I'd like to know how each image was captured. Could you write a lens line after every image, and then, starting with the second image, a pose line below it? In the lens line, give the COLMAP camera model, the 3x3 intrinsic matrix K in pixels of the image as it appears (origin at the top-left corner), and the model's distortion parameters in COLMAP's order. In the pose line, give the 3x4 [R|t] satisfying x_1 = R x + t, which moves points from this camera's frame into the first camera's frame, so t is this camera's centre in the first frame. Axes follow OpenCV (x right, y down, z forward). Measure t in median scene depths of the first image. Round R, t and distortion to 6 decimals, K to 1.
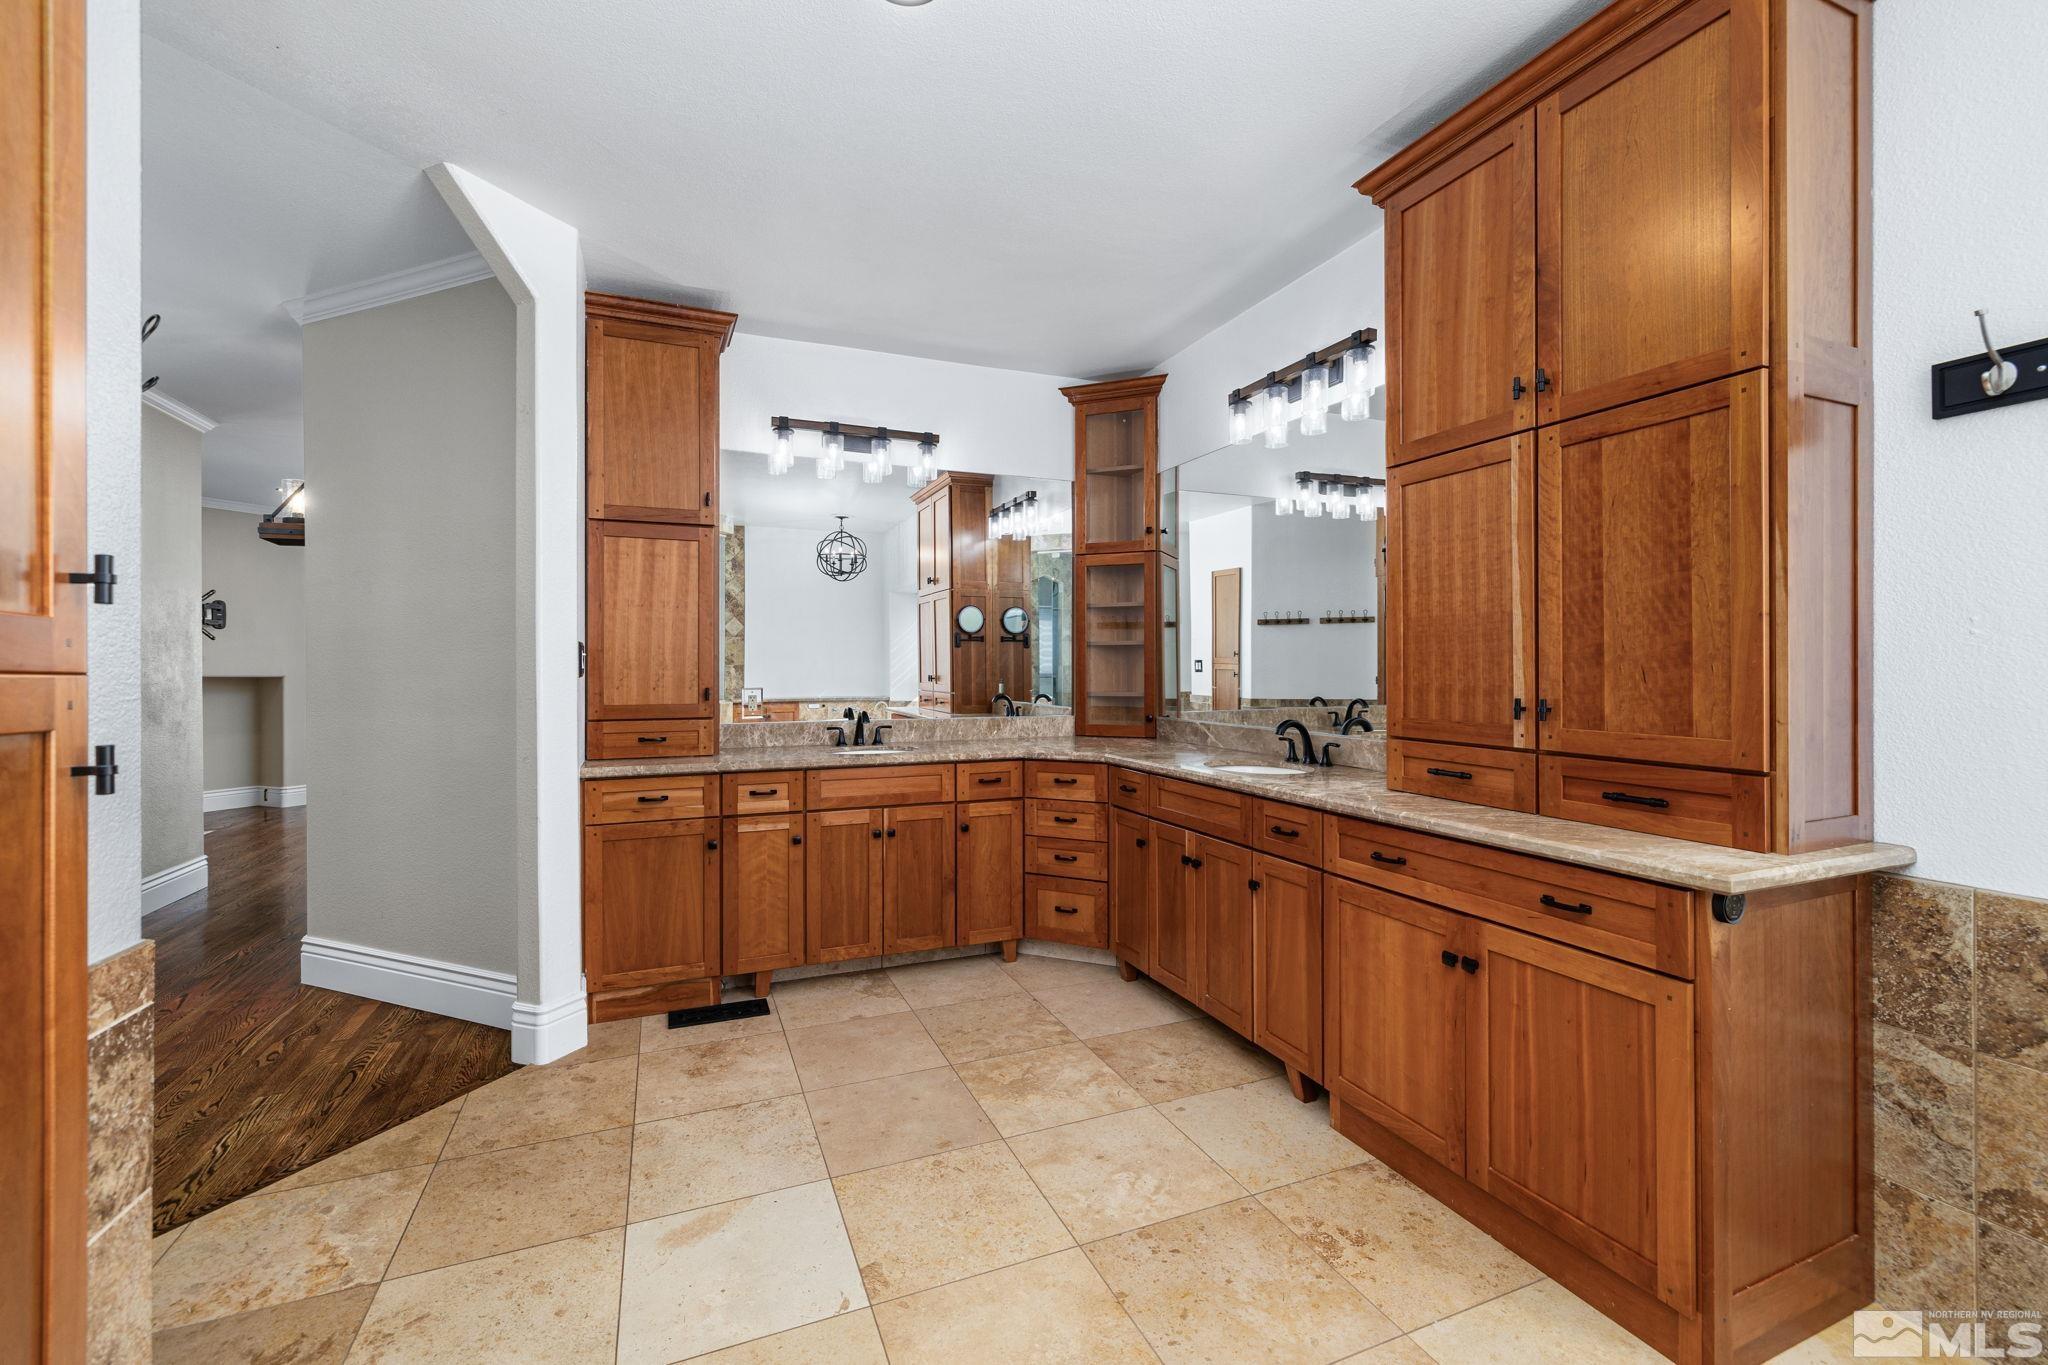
lens RADIAL K [[838.0, 0, 1018.4], [0, 838.0, 668.0], [0, 0, 1]] dist [0.000479, 0.000022]
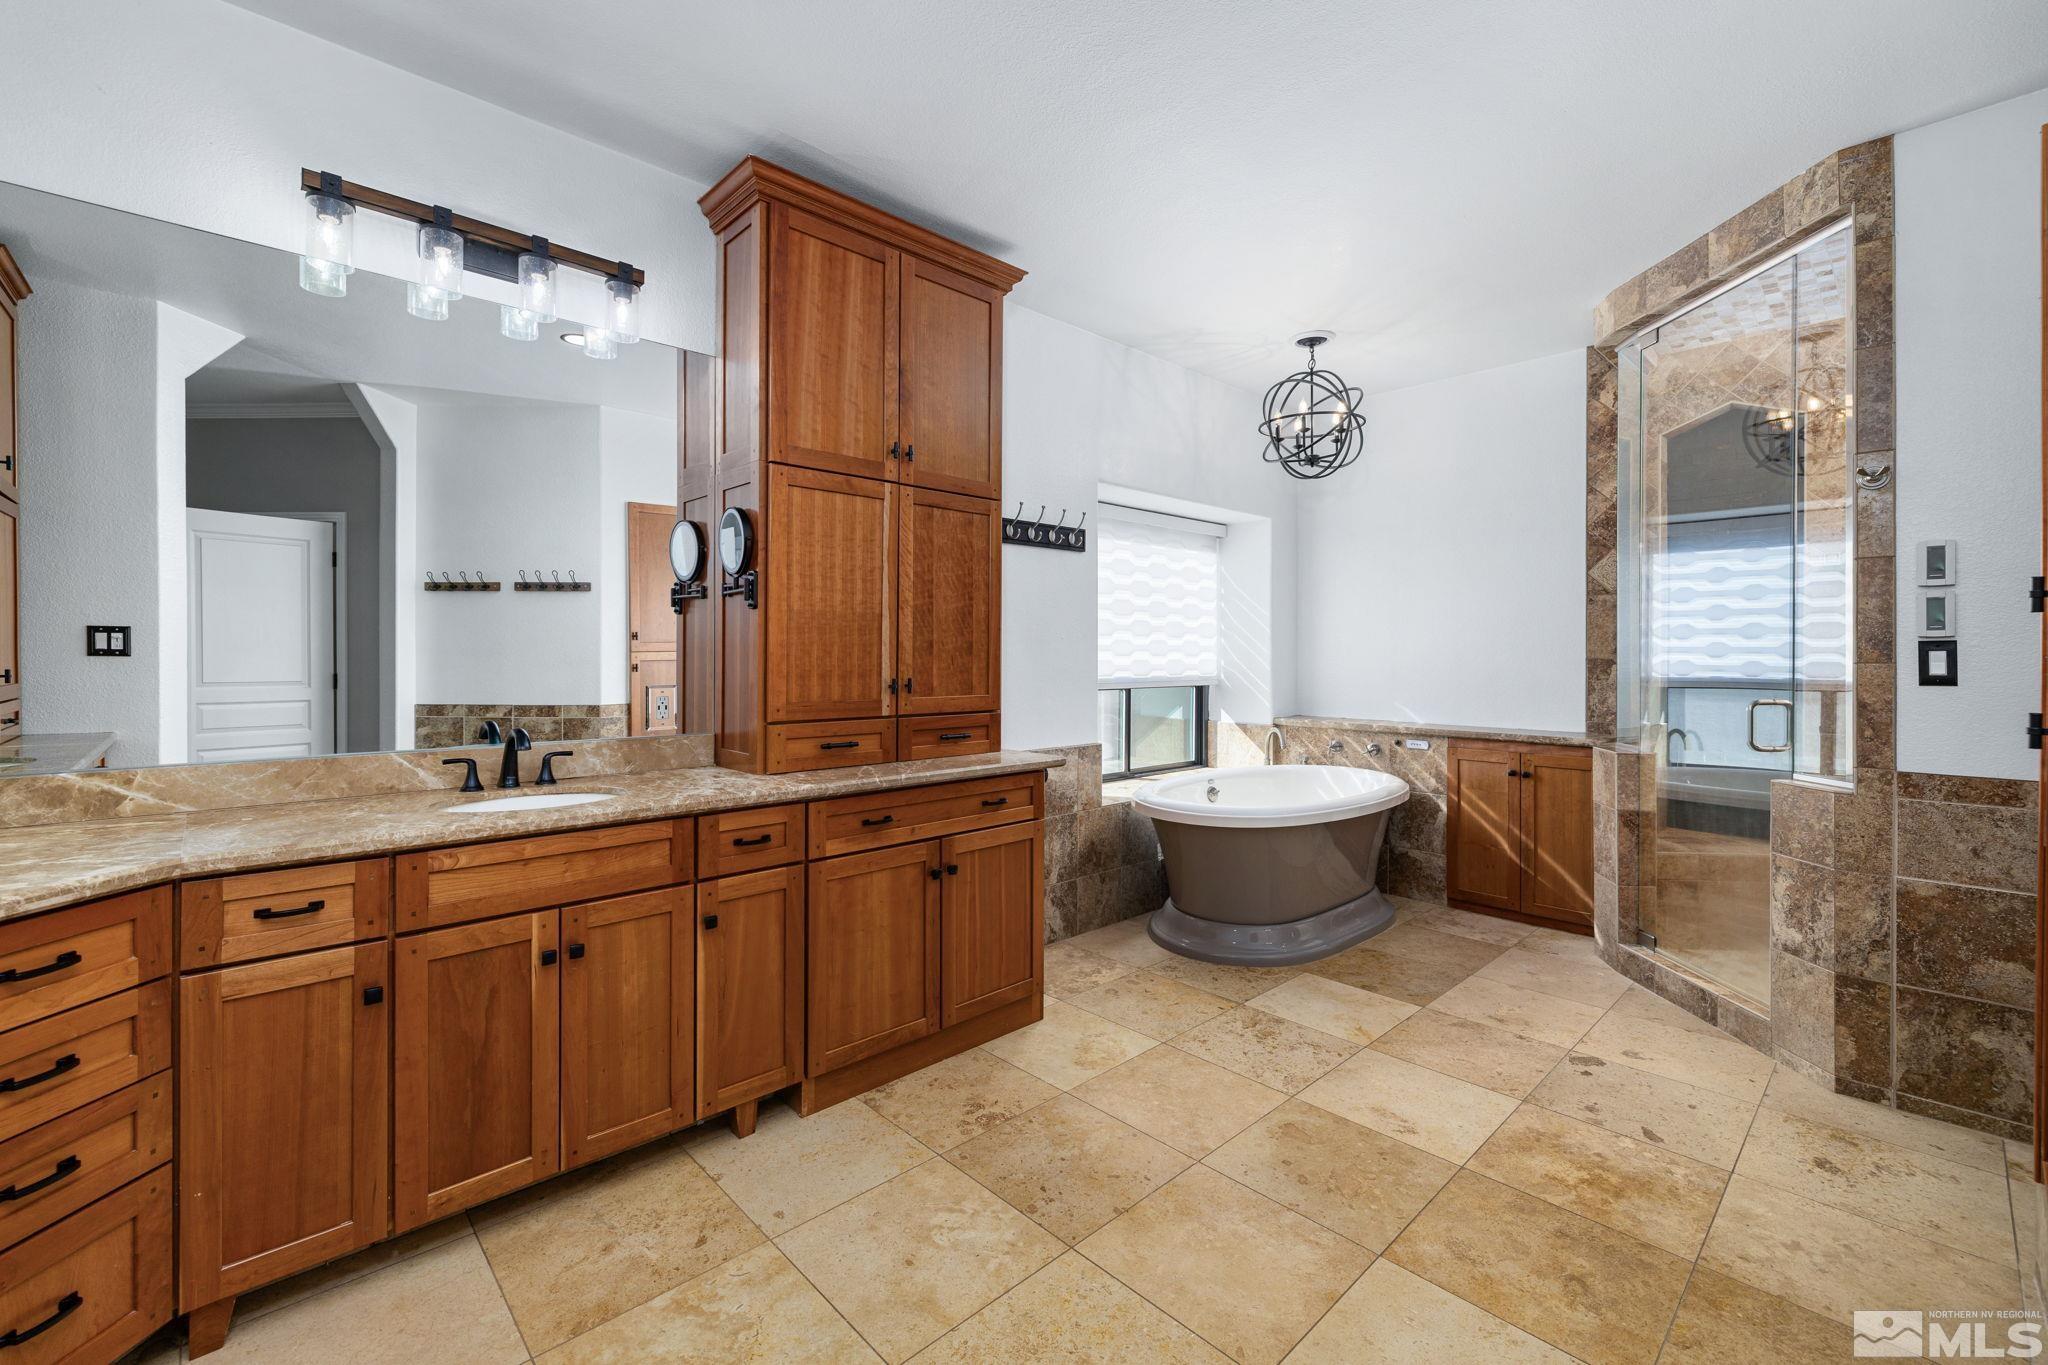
lens RADIAL K [[871.8, 0, 993.5], [0, 871.8, 659.8], [0, 0, 1]] dist [0.000448, 0.000243]
pose [[-0.334954, -0.004693, 0.942223, -0.744583], [0.000903, 0.999986, 0.005302, -0.001145], [-0.942234, 0.002627, -0.334945, 1.247715]]
